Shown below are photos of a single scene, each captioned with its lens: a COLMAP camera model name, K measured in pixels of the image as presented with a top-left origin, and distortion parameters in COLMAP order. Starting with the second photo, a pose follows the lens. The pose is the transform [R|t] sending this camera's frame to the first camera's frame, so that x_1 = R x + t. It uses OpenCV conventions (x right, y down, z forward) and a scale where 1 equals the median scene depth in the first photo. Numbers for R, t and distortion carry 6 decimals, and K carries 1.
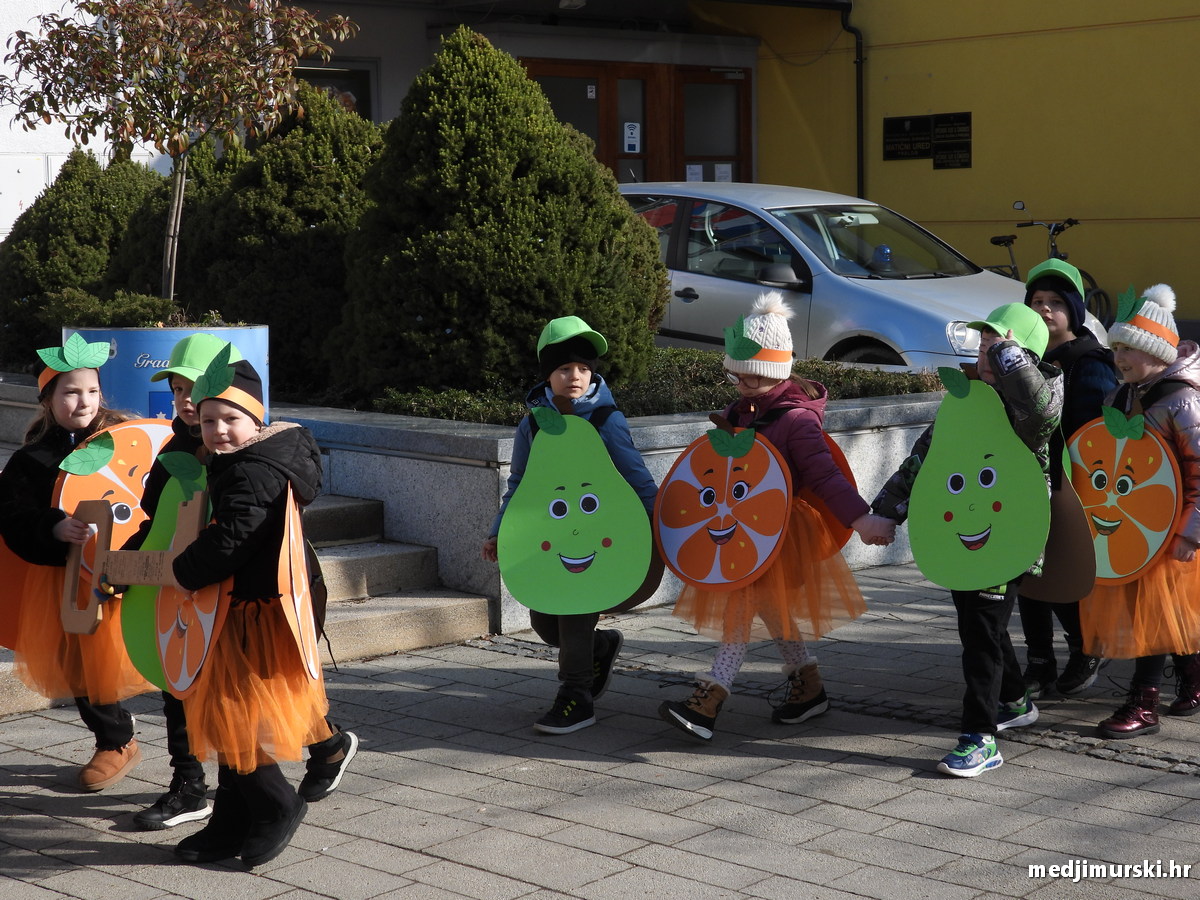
lens RADIAL K [[2250.8, 0, 600.9], [0, 2250.8, 452.7], [0, 0, 1]] dist [-0.005928, 0.000000]
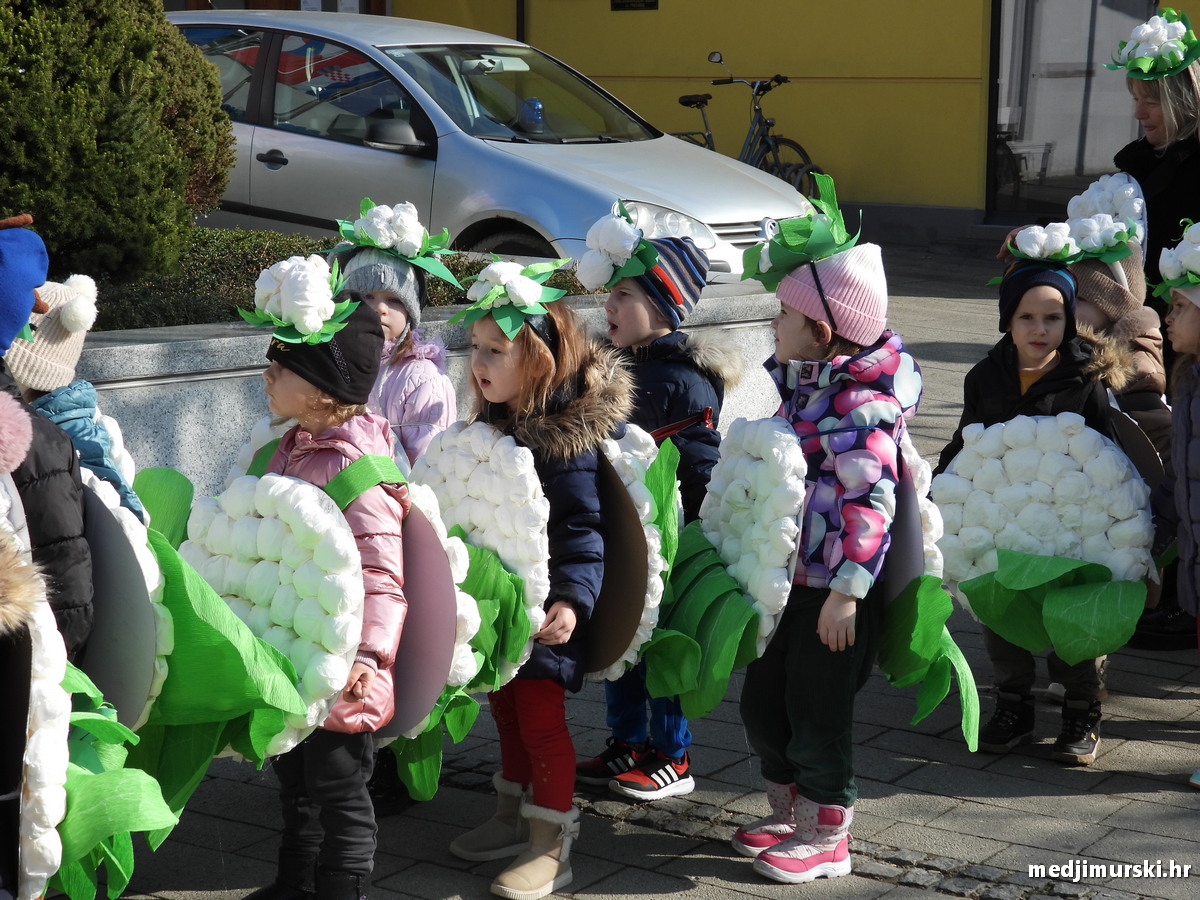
lens RADIAL K [[2623.3, 0, 601.1], [0, 2623.3, 452.8], [0, 0, 1]] dist [-0.036720, 0.000000]
pose [[0.990616, 0.004107, 0.136616, 0.037195], [-0.009178, 0.999291, 0.036509, -0.007027], [-0.136369, -0.037420, 0.989951, 0.156705]]
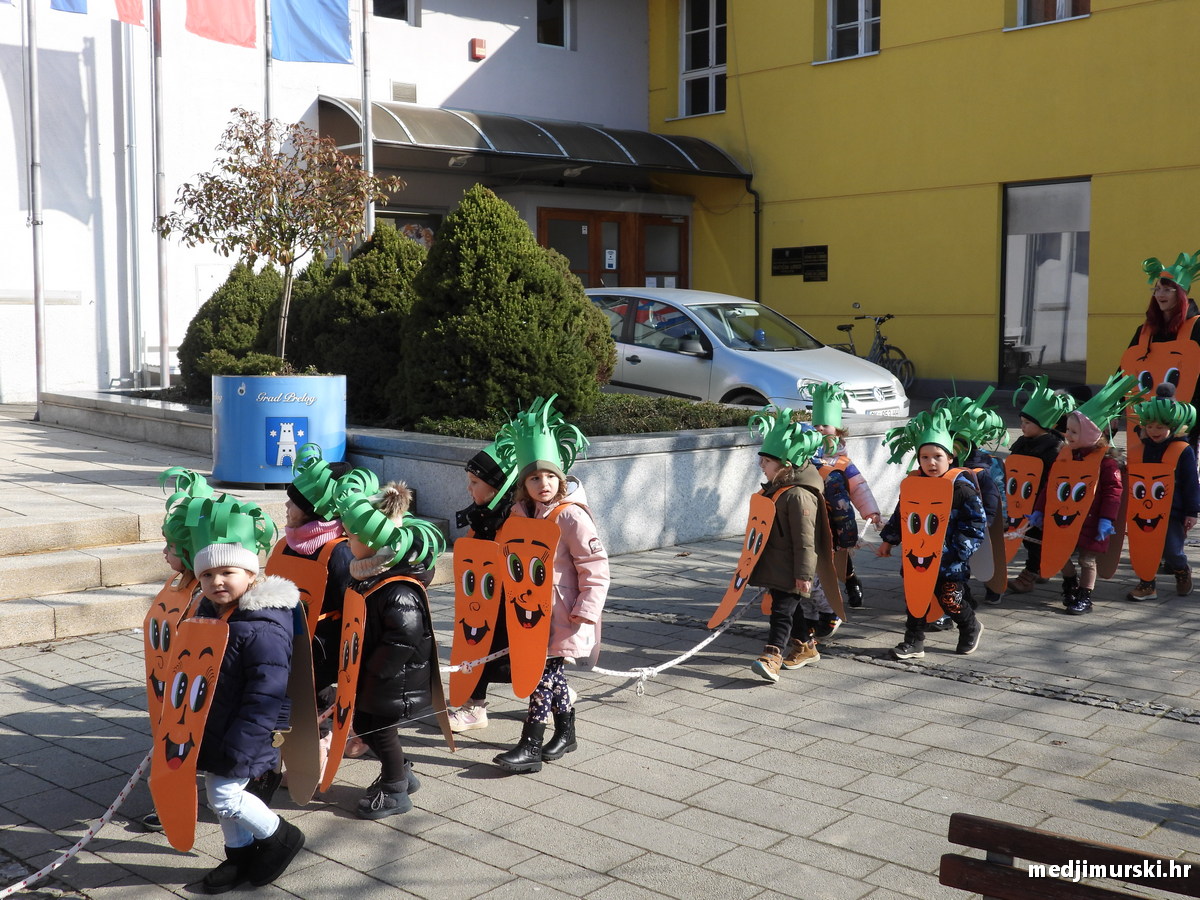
lens RADIAL K [[1434.4, 0, 603.2], [0, 1434.4, 454.1], [0, 0, 1]] dist [0.001283, 0.000000]
pose [[0.999926, 0.011298, -0.004473, 0.030018], [-0.011322, 0.999921, -0.005447, 0.000910], [0.004412, 0.005497, 0.999975, 0.011796]]
